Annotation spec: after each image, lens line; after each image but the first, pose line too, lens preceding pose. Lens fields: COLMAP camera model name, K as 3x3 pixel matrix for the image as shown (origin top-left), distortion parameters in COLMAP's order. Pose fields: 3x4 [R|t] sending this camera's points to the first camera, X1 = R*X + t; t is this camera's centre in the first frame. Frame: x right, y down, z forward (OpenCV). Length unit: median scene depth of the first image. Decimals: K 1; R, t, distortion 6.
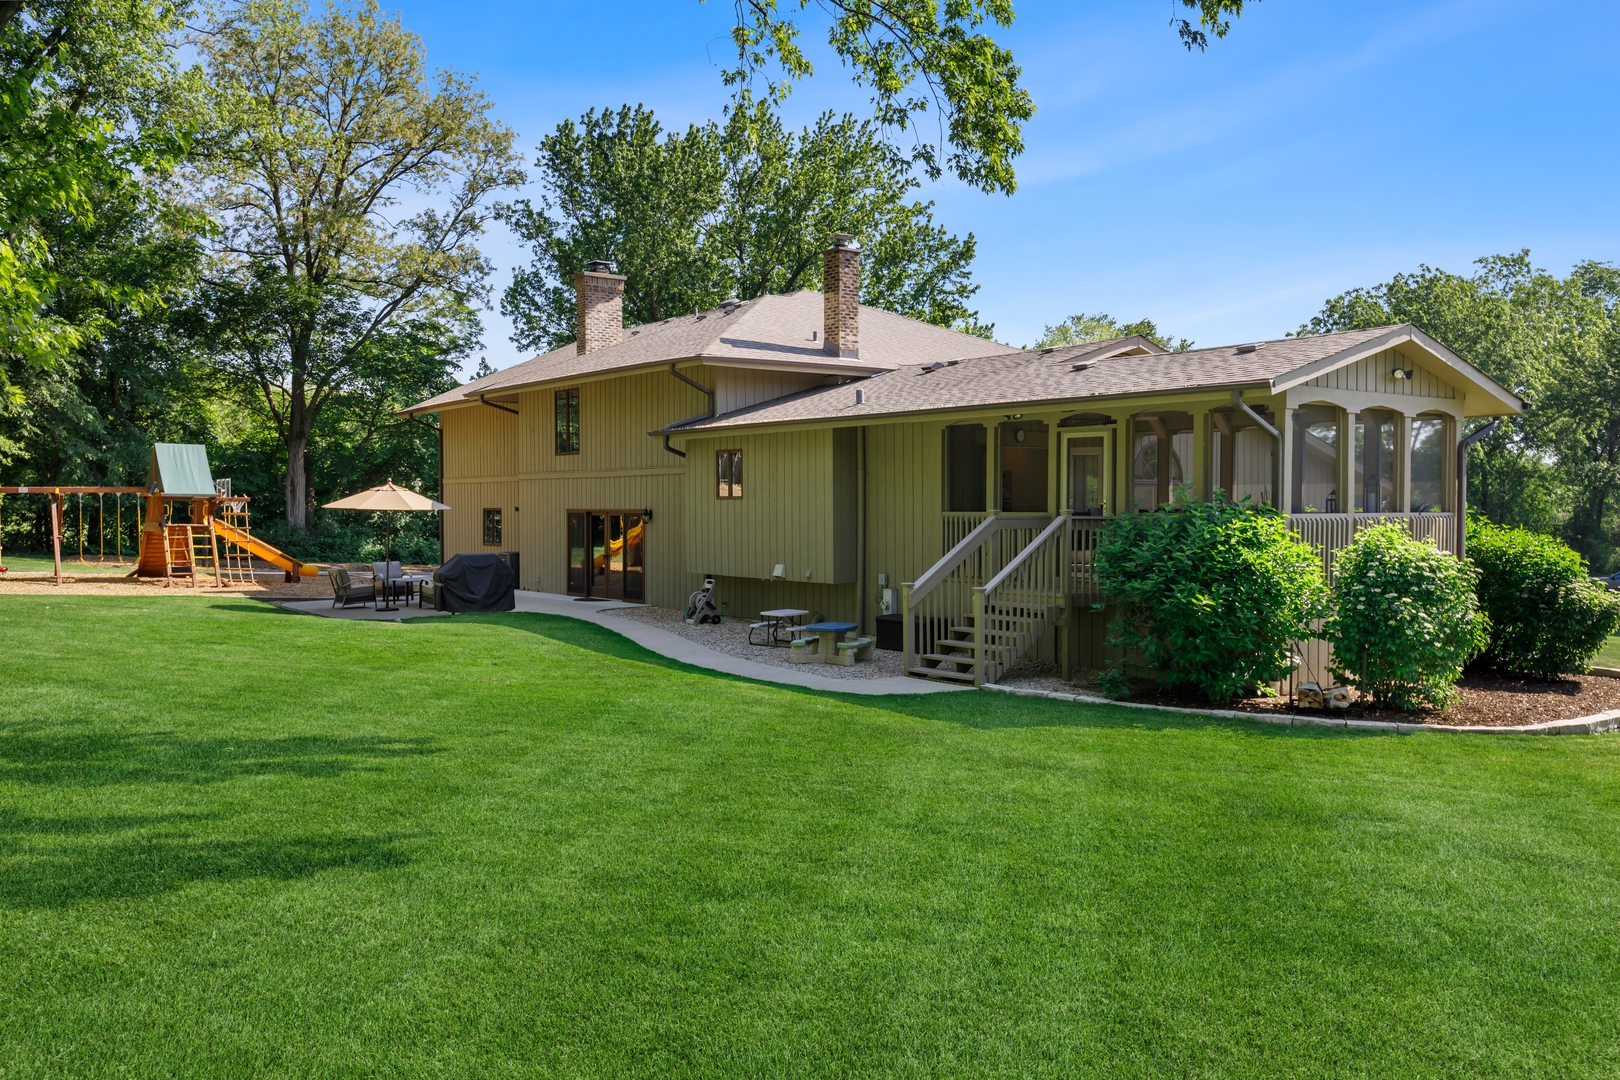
lens RADIAL K [[1333.5, 0, 812.4], [0, 1333.5, 540.6], [0, 0, 1]] dist [-0.013654, 0.012268]
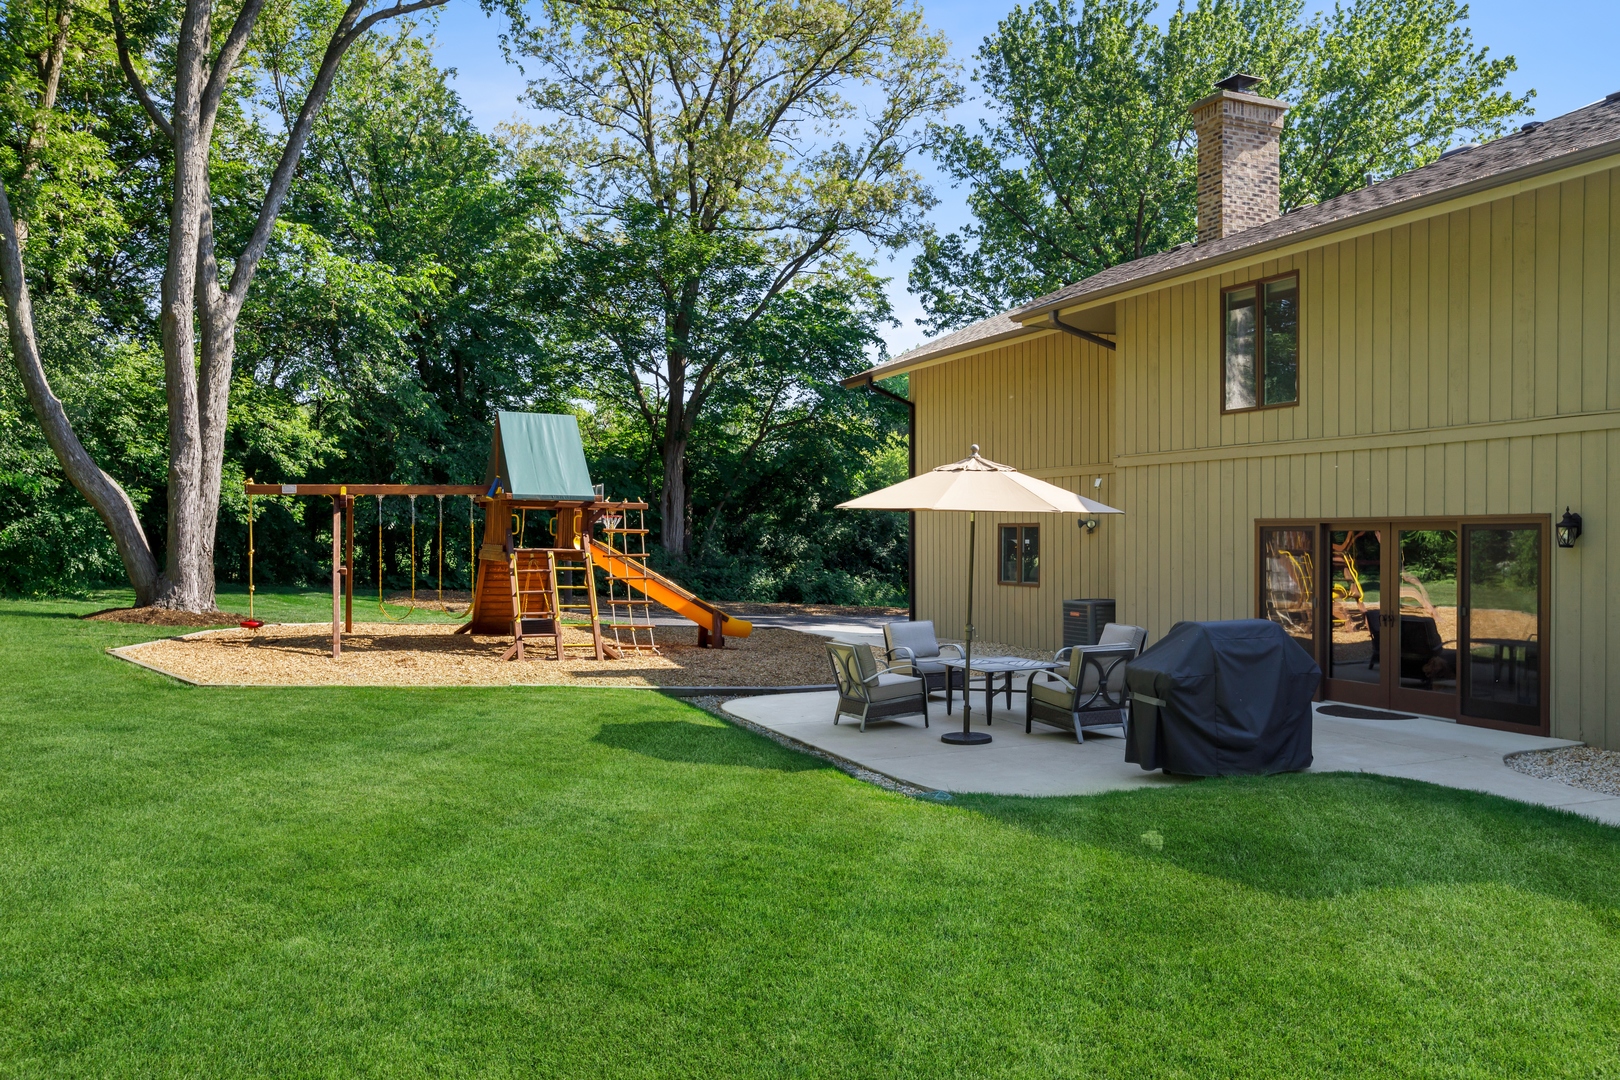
lens RADIAL K [[1264.6, 0, 809.0], [0, 1264.6, 542.5], [0, 0, 1]] dist [0.012001, 0.004249]
pose [[0.973726, 0.001606, -0.227718, -0.150522], [-0.006300, 0.999782, -0.019888, -0.002894], [0.227636, 0.020801, 0.973524, 0.315073]]
